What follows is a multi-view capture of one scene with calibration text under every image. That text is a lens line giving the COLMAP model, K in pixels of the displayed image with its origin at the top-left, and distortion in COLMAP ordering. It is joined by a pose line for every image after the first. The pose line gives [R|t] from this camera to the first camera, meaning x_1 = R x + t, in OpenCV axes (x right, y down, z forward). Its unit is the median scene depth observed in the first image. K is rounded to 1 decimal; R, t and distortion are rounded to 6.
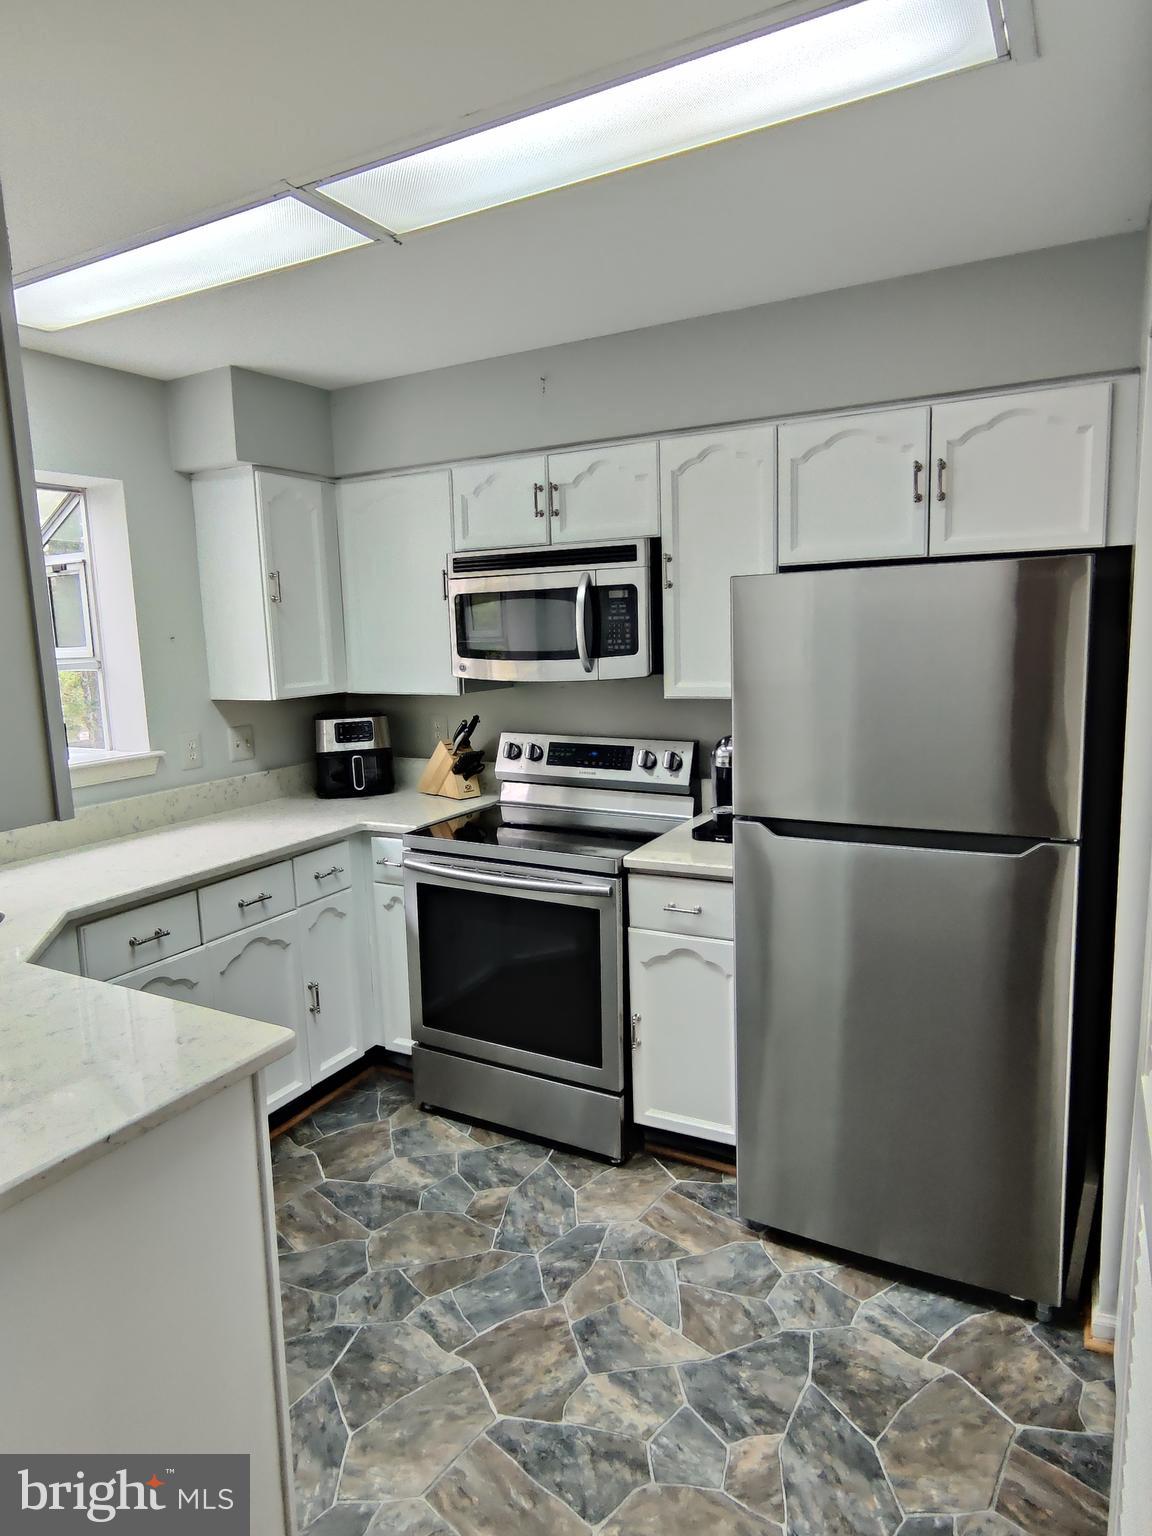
lens RADIAL K [[938.2, 0, 577.8], [0, 938.2, 763.4], [0, 0, 1]] dist [-0.001395, 0.000316]
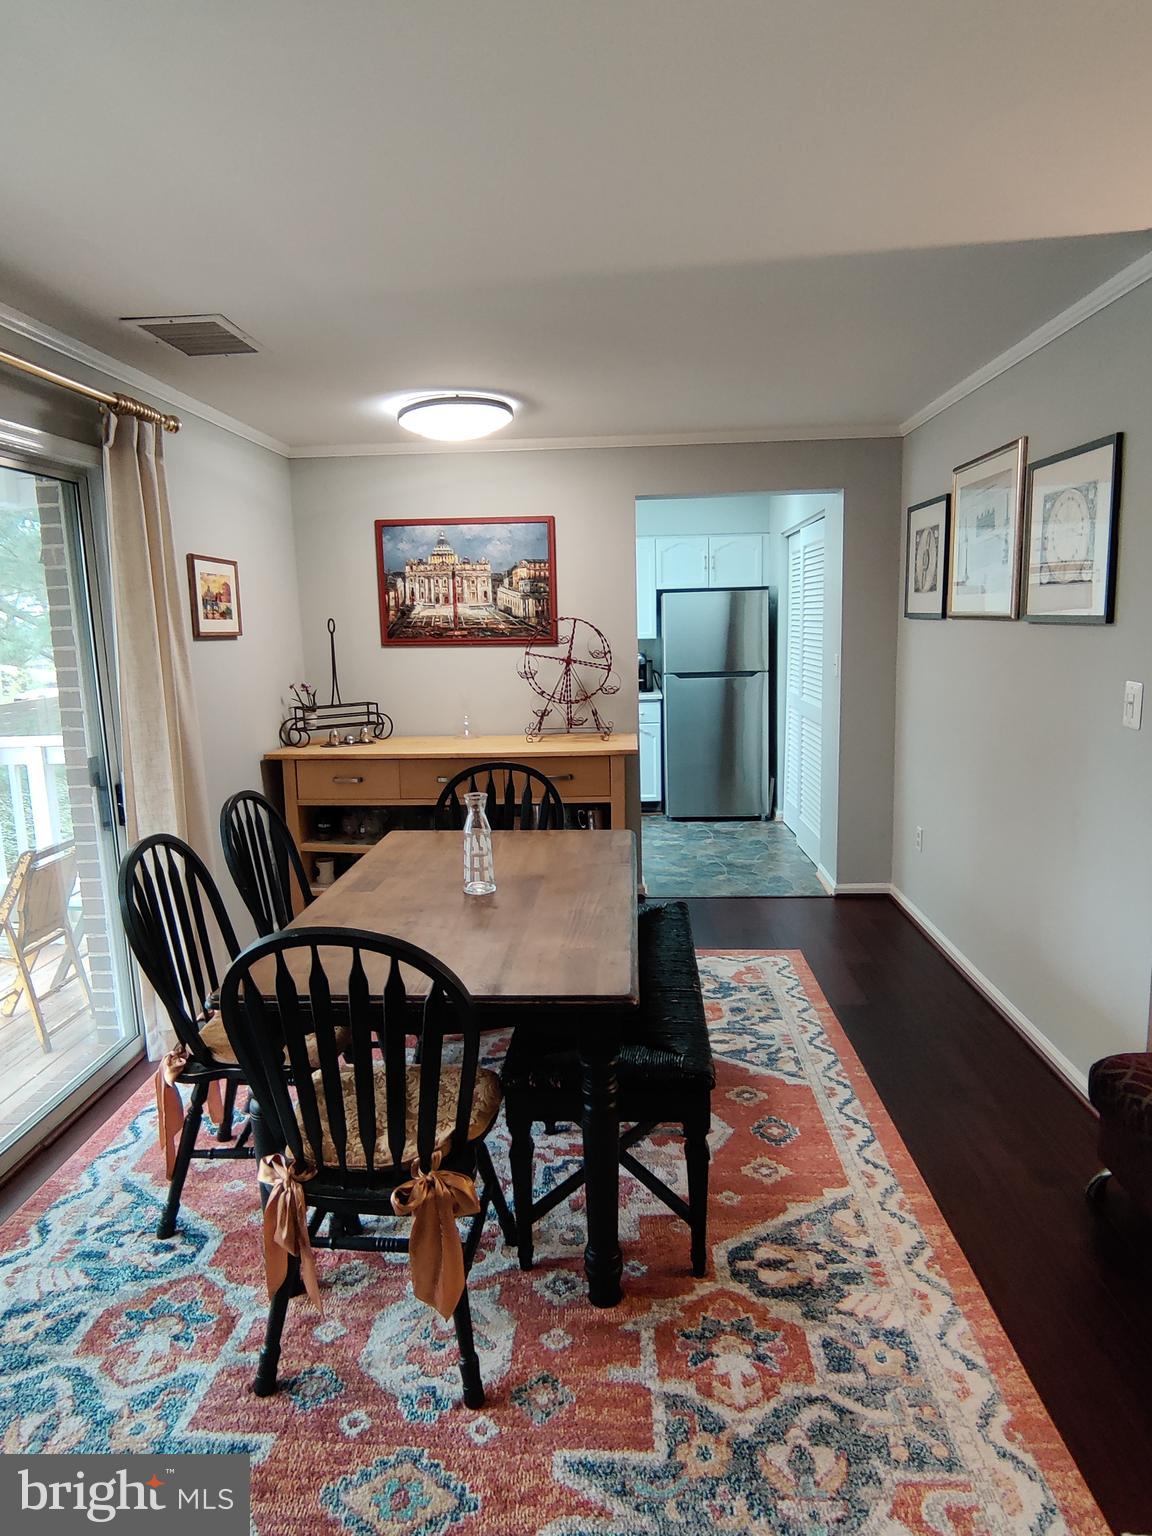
lens RADIAL K [[938.2, 0, 577.8], [0, 938.2, 763.4], [0, 0, 1]] dist [-0.001395, 0.000316]
pose [[0.901402, -0.058930, 0.428954, -1.732918], [0.059406, 0.998158, 0.012292, 0.363789], [-0.428889, 0.014403, 0.903243, -1.972733]]
